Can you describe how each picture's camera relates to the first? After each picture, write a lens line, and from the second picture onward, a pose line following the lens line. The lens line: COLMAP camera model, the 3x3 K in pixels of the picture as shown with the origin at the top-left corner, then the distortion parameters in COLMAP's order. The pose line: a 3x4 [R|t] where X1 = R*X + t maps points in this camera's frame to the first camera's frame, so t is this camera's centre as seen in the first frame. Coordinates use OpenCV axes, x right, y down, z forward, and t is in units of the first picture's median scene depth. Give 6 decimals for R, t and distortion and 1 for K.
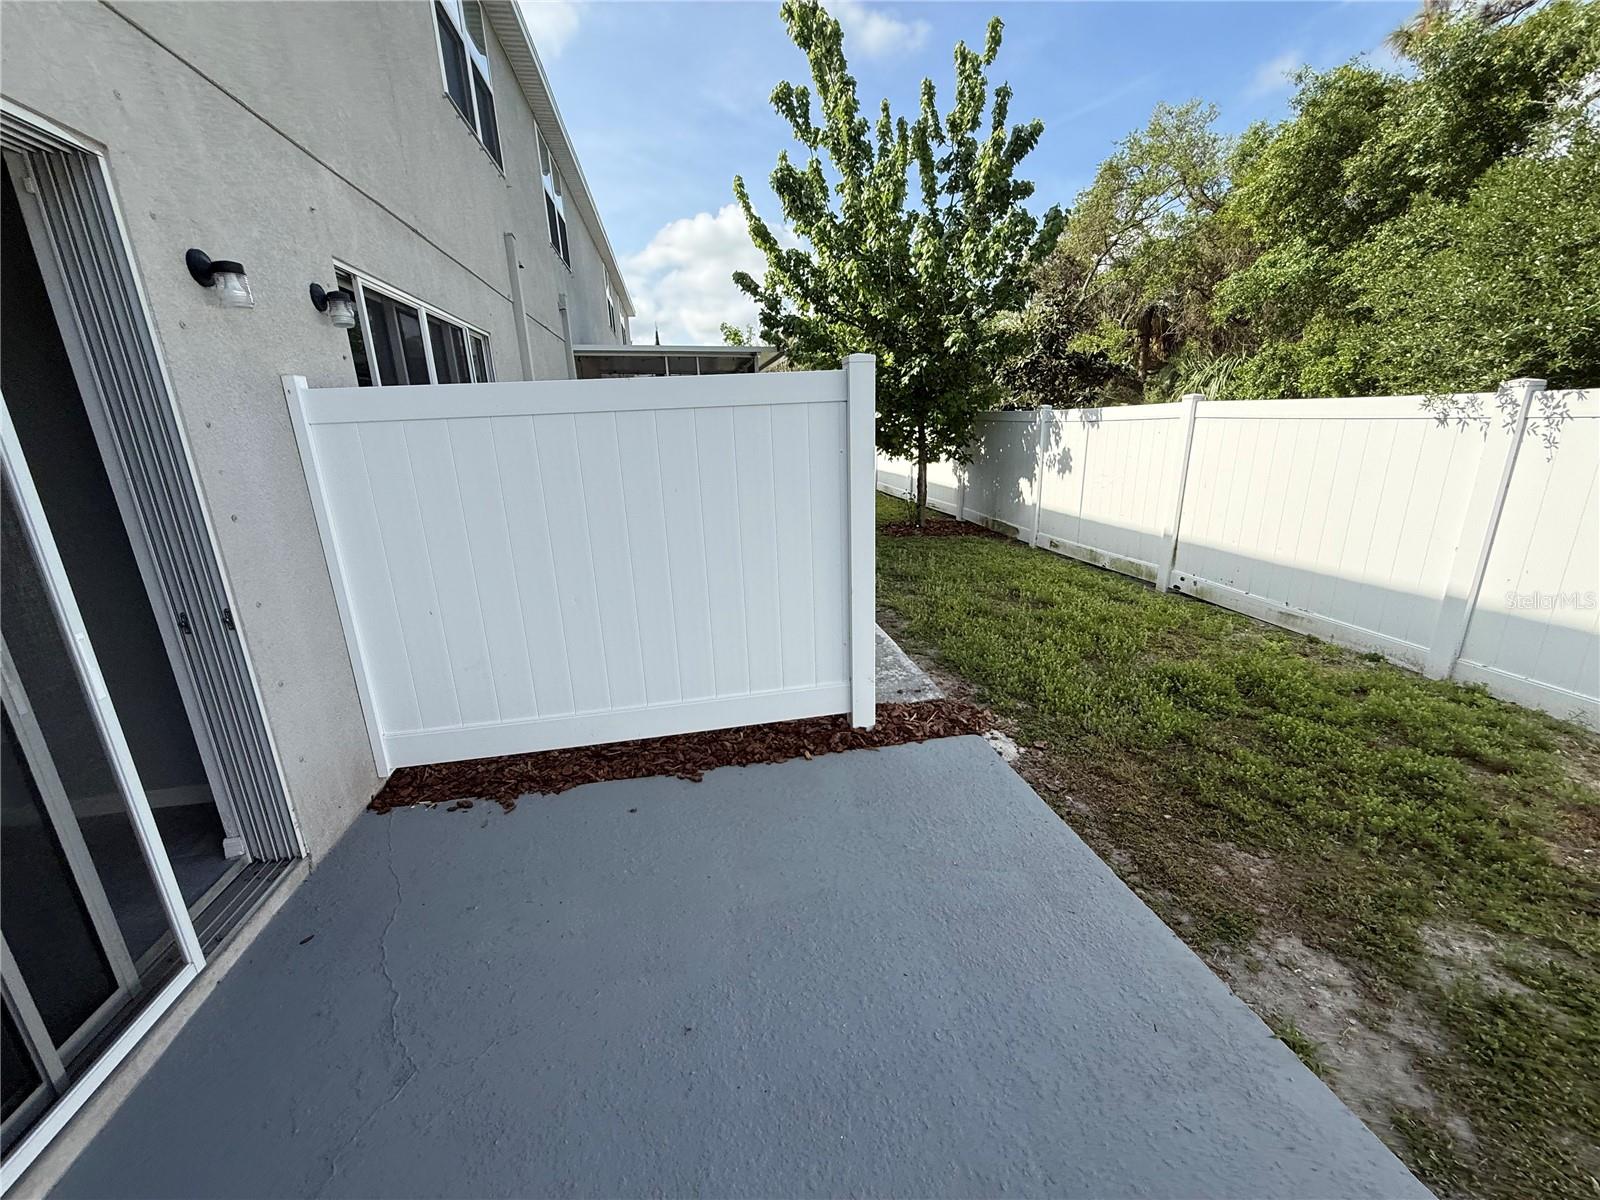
lens RADIAL K [[638.5, 0, 801.2], [0, 638.5, 596.2], [0, 0, 1]] dist [-0.001878, 0.001429]
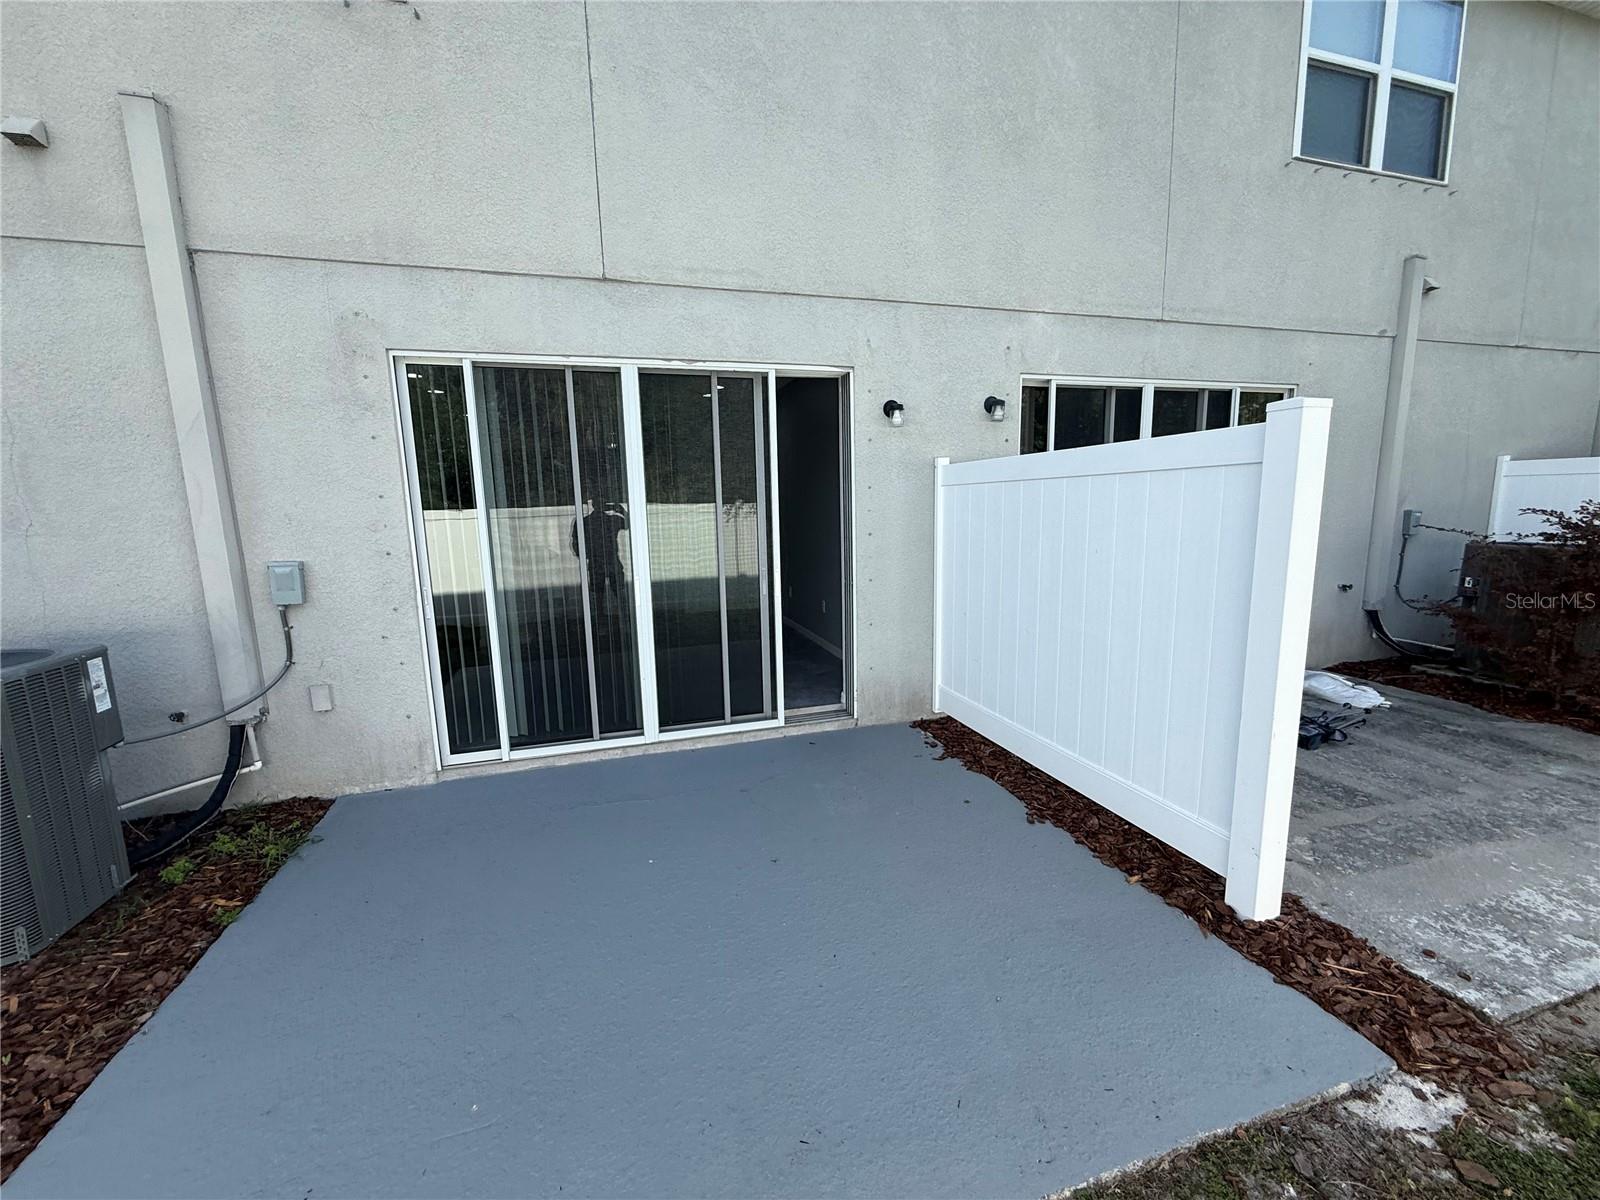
lens RADIAL K [[638.5, 0, 799.5], [0, 638.5, 601.8], [0, 0, 1]] dist [-0.001878, 0.001429]
pose [[0.106762, 0.181117, -0.977650, 0.712339], [-0.249993, 0.956572, 0.149912, -0.110860], [0.962344, 0.228401, 0.147404, 0.380207]]
